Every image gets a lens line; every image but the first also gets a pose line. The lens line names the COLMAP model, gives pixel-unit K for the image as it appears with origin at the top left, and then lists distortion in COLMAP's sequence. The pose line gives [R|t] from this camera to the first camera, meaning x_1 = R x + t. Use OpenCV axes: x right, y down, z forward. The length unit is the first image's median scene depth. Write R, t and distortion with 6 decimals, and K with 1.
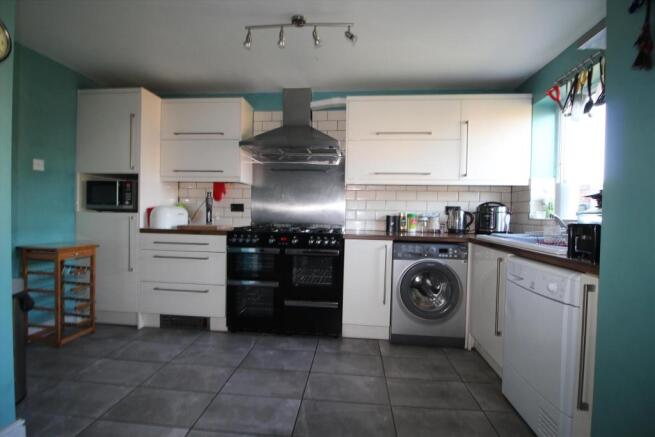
lens RADIAL K [[303.1, 0, 331.6], [0, 303.1, 219.9], [0, 0, 1]] dist [-0.005054, -0.010632]
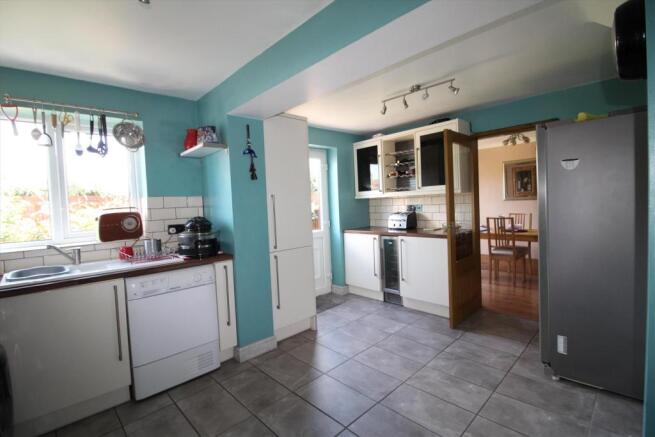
lens RADIAL K [[303.1, 0, 332.4], [0, 303.1, 214.8], [0, 0, 1]] dist [-0.005054, -0.010632]
pose [[-0.756972, -0.011967, 0.653338, -0.500497], [0.042913, 0.996764, 0.067977, -0.116638], [-0.652037, 0.079493, -0.754009, 0.934535]]
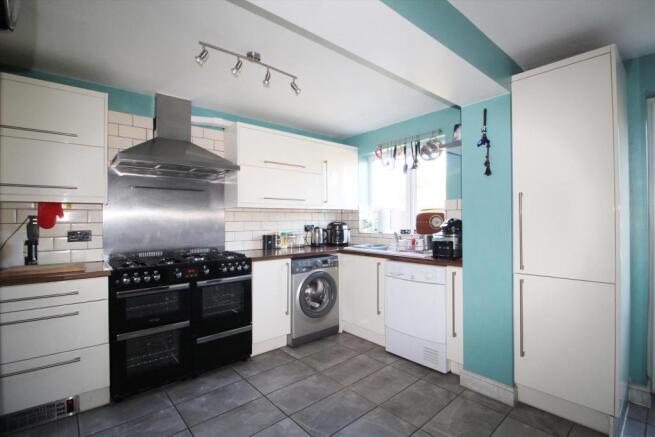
lens RADIAL K [[303.1, 0, 328.6], [0, 303.1, 218.5], [0, 0, 1]] dist [-0.005054, -0.010632]
pose [[0.693081, -0.020873, 0.720557, -0.519712], [0.034853, 0.999382, -0.004574, -0.072226], [-0.720017, 0.028283, 0.693380, 0.087185]]
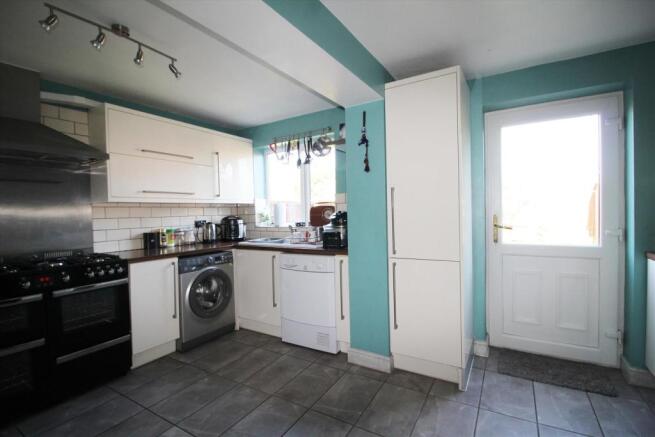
lens RADIAL K [[303.1, 0, 328.5], [0, 303.1, 218.9], [0, 0, 1]] dist [-0.005054, -0.010632]
pose [[0.436624, -0.050342, 0.898234, -0.507275], [0.051259, 0.998203, 0.031028, -0.070347], [-0.898183, 0.032495, 0.438420, 0.050175]]
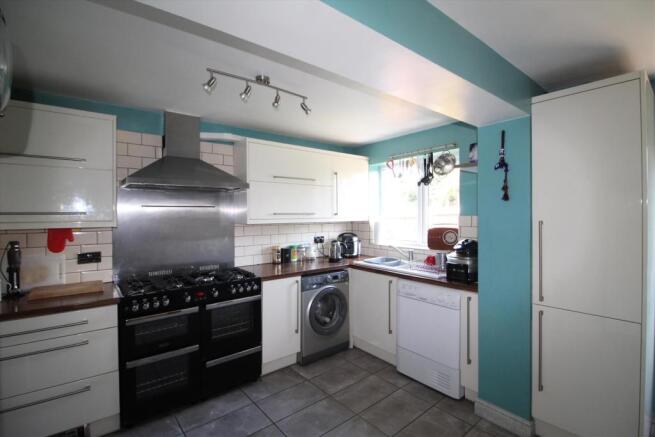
lens RADIAL K [[303.1, 0, 330.2], [0, 303.1, 214.4], [0, 0, 1]] dist [-0.005054, -0.010632]
pose [[0.711119, -0.025862, 0.702596, -0.505535], [0.034118, 0.999415, 0.002256, -0.157555], [-0.702243, 0.022367, 0.711585, 0.103129]]
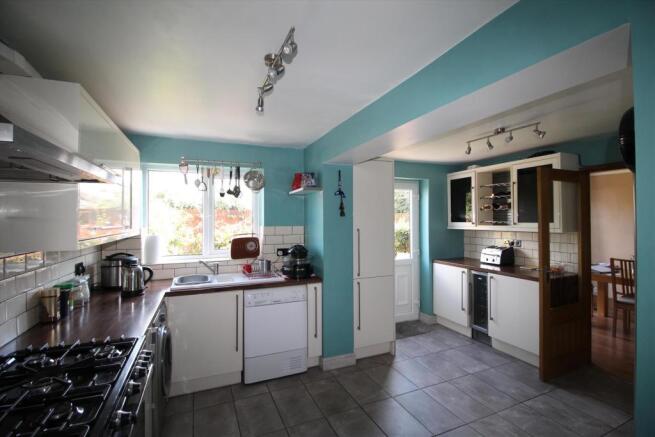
lens RADIAL K [[303.1, 0, 334.1], [0, 303.1, 215.0], [0, 0, 1]] dist [-0.005054, -0.010632]
pose [[-0.484253, -0.005746, 0.874909, -0.669525], [0.012976, 0.999821, 0.013749, -0.197101], [-0.874832, 0.018010, -0.484092, 0.941652]]
